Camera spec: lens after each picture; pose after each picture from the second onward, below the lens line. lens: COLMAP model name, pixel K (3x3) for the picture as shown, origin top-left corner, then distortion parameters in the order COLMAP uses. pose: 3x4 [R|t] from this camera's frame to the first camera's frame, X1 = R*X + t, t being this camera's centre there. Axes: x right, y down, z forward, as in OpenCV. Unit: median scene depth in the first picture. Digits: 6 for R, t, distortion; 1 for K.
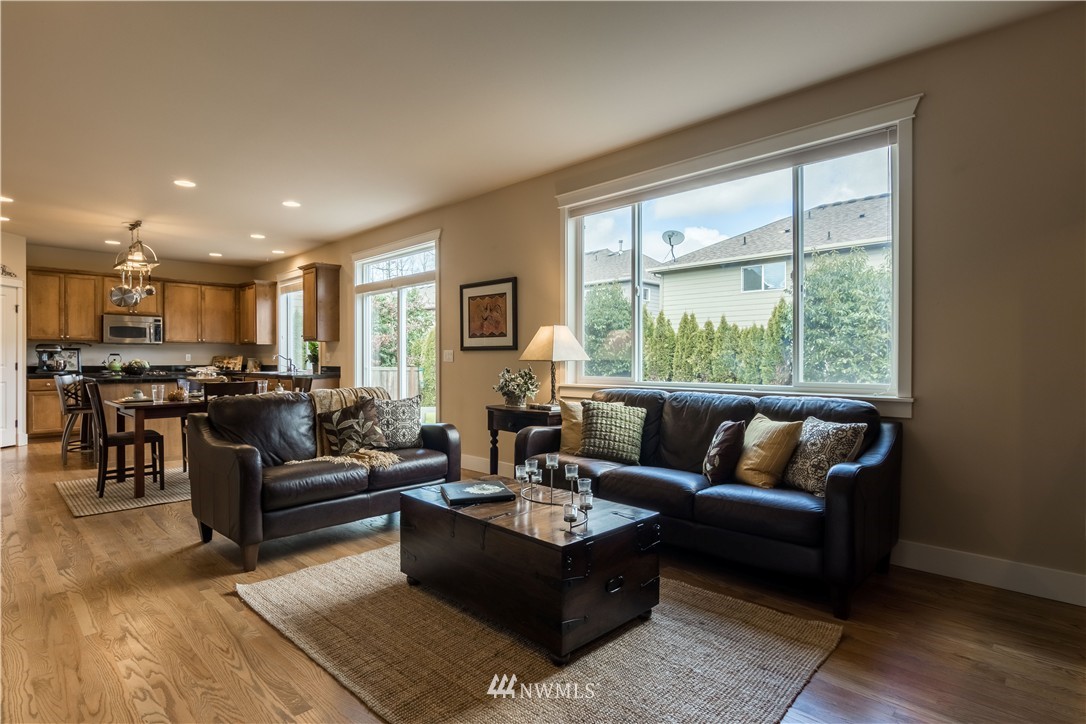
lens RADIAL K [[554.9, 0, 540.0], [0, 554.9, 361.2], [0, 0, 1]] dist [-0.003752, 0.000469]
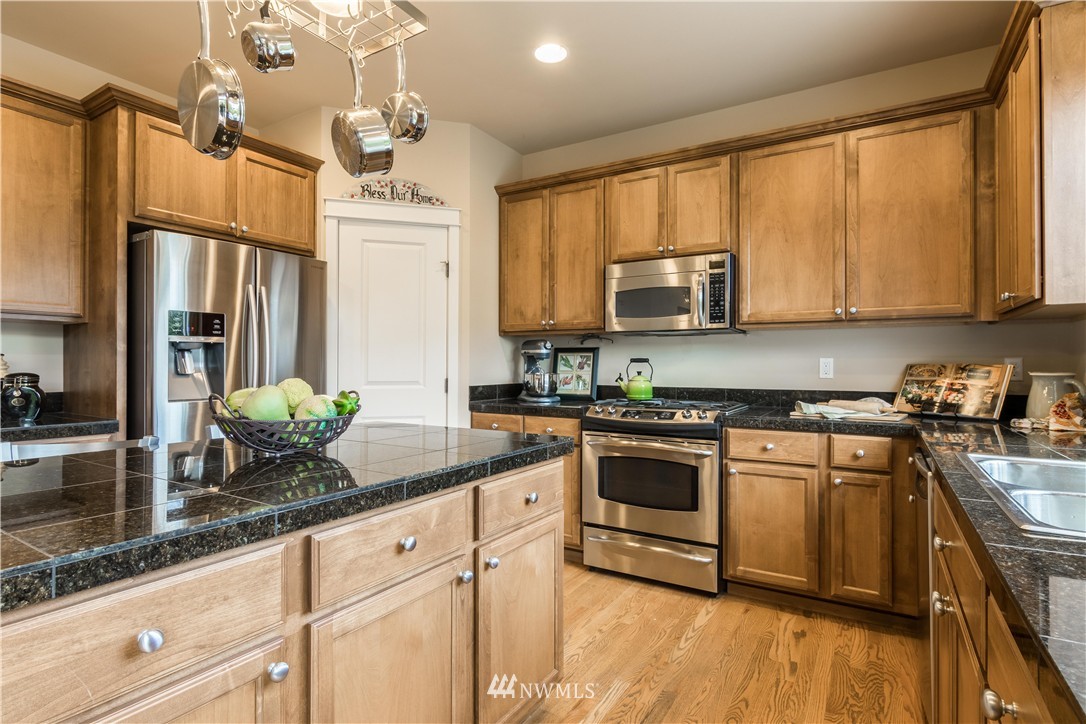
lens RADIAL K [[554.9, 0, 534.0], [0, 554.9, 362.9], [0, 0, 1]] dist [-0.003752, 0.000469]
pose [[0.218379, -0.002021, -0.975862, -0.393153], [-0.005352, 0.999980, -0.003268, -0.008528], [0.975849, 0.005936, 0.218364, 0.857859]]
